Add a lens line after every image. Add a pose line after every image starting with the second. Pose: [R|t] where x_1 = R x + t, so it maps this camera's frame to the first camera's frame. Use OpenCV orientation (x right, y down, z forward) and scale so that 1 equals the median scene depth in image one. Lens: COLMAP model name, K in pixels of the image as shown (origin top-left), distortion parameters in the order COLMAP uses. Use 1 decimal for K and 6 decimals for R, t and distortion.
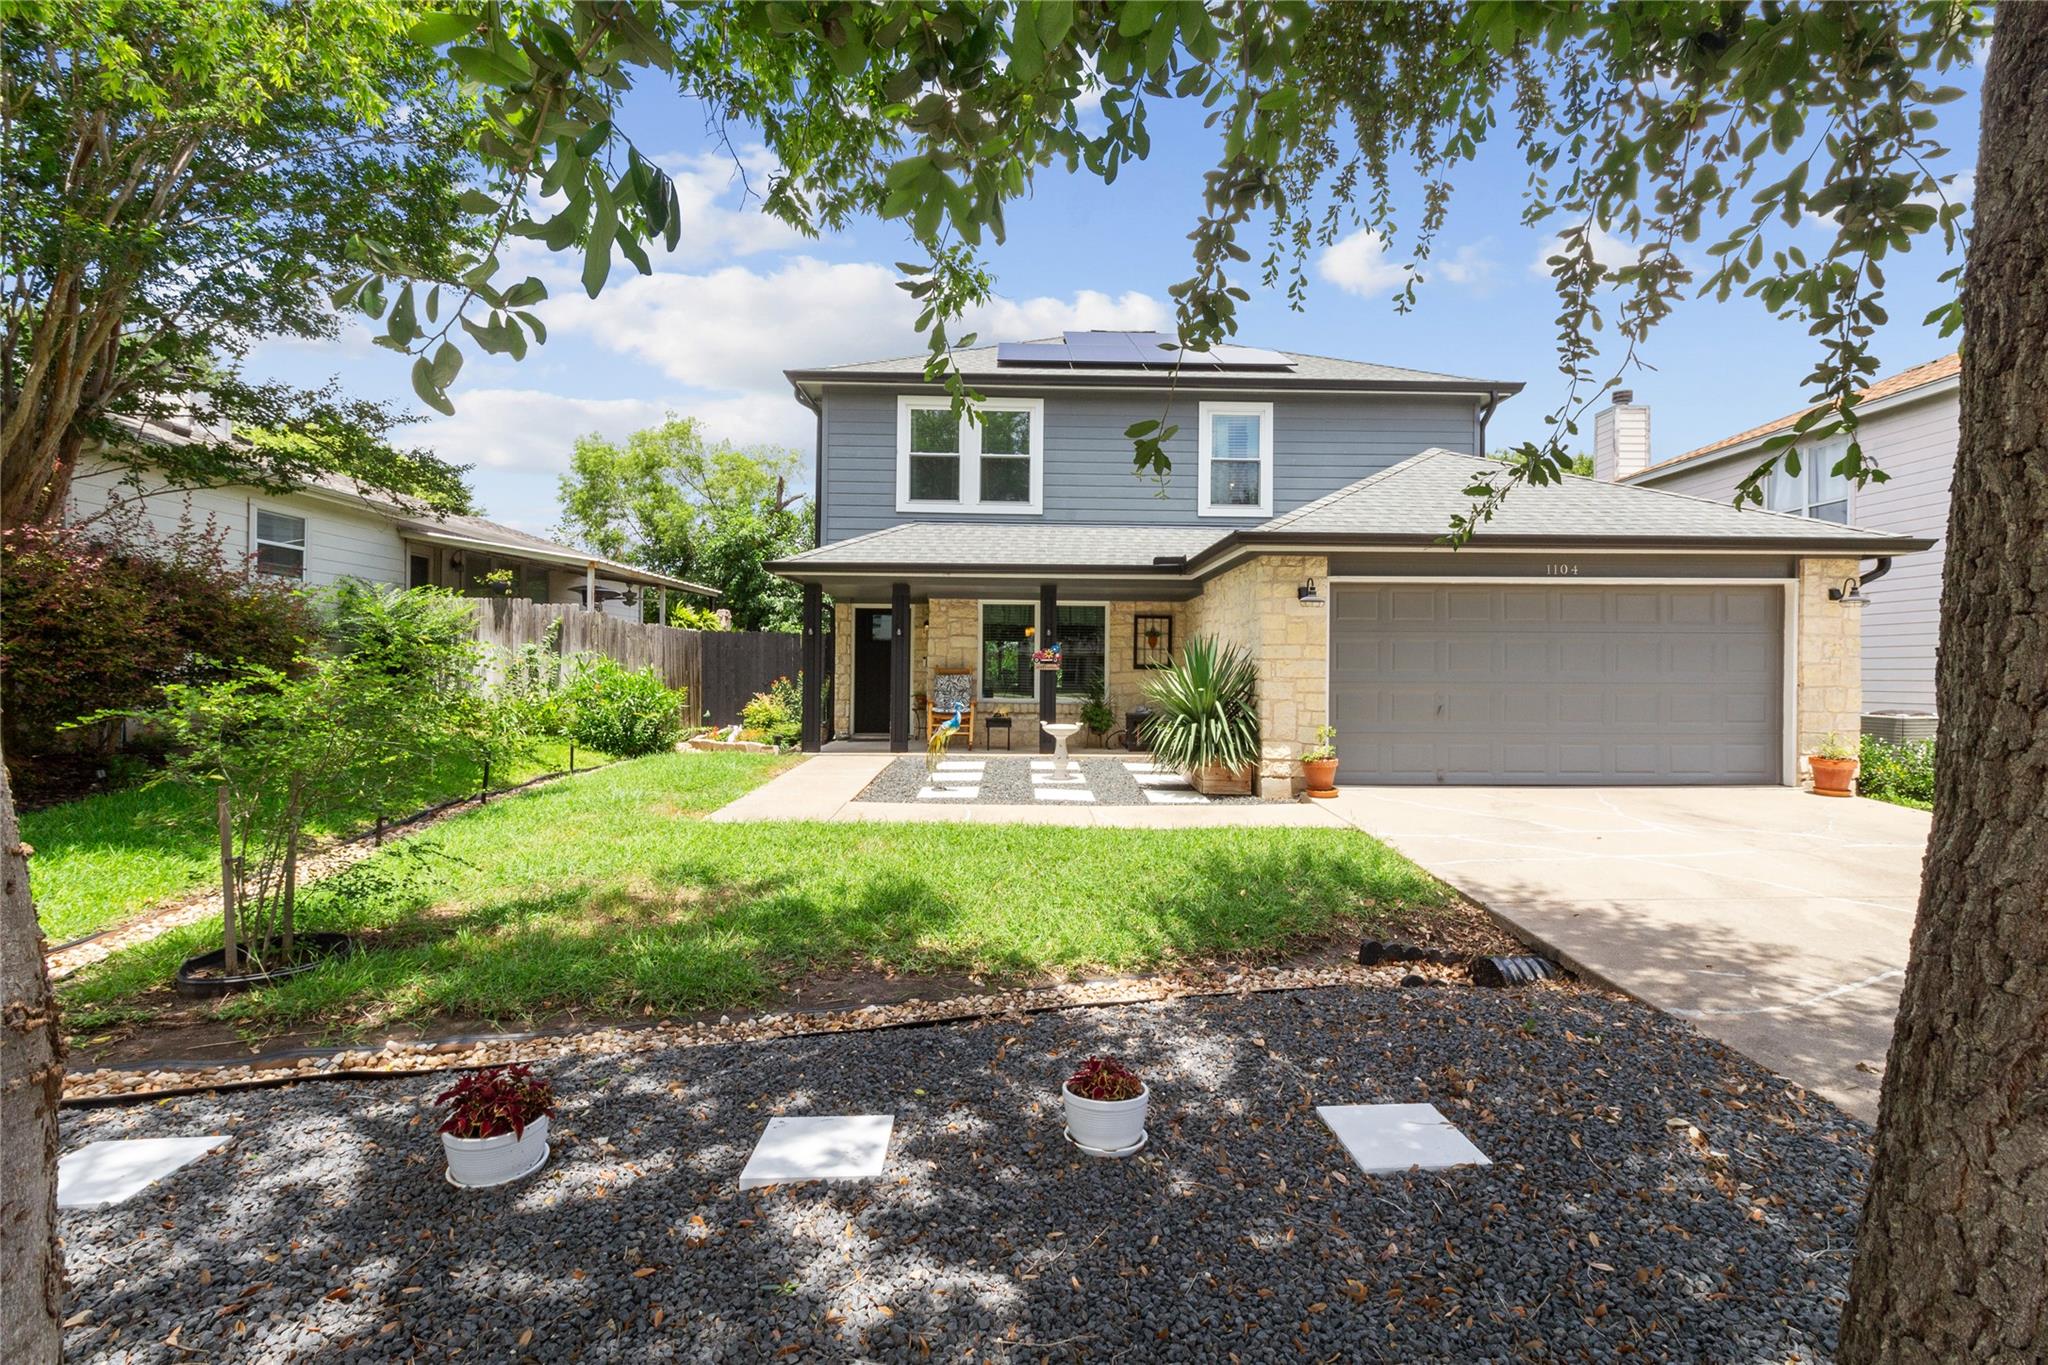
lens RADIAL K [[949.1, 0, 1041.7], [0, 949.1, 665.1], [0, 0, 1]] dist [0.002255, 0.000397]
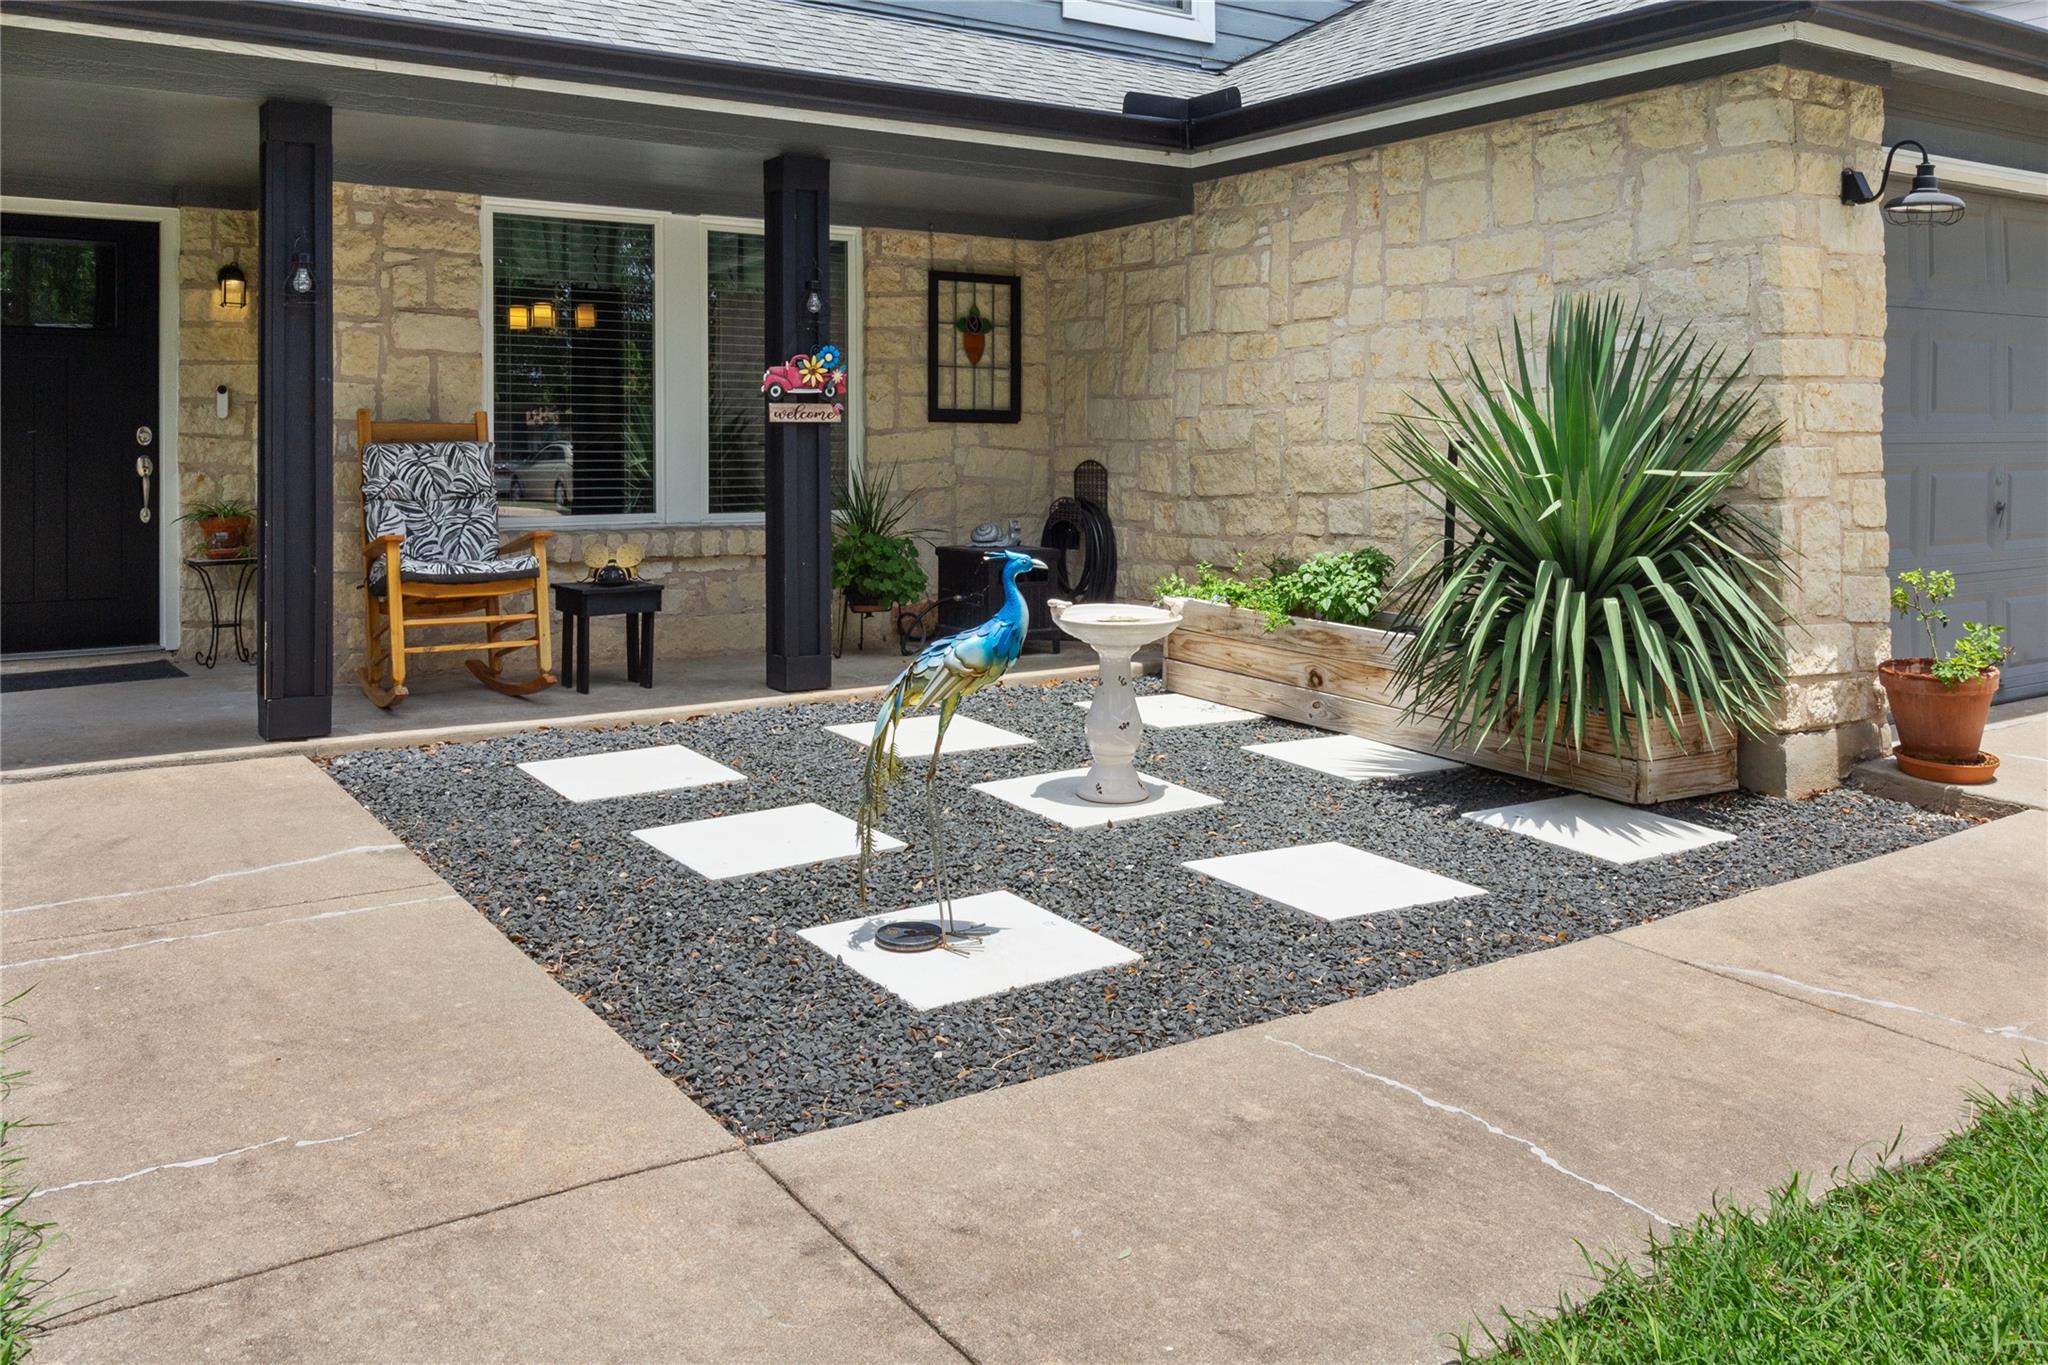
lens RADIAL K [[1623.9, 0, 1024.0], [0, 1623.9, 682.5], [0, 0, 1]] dist [-0.003966, -0.002245]
pose [[0.851421, -0.082440, 0.517964, -0.206052], [0.000014, 0.987573, 0.157161, 0.005354], [-0.524483, -0.133803, 0.840841, 0.438293]]
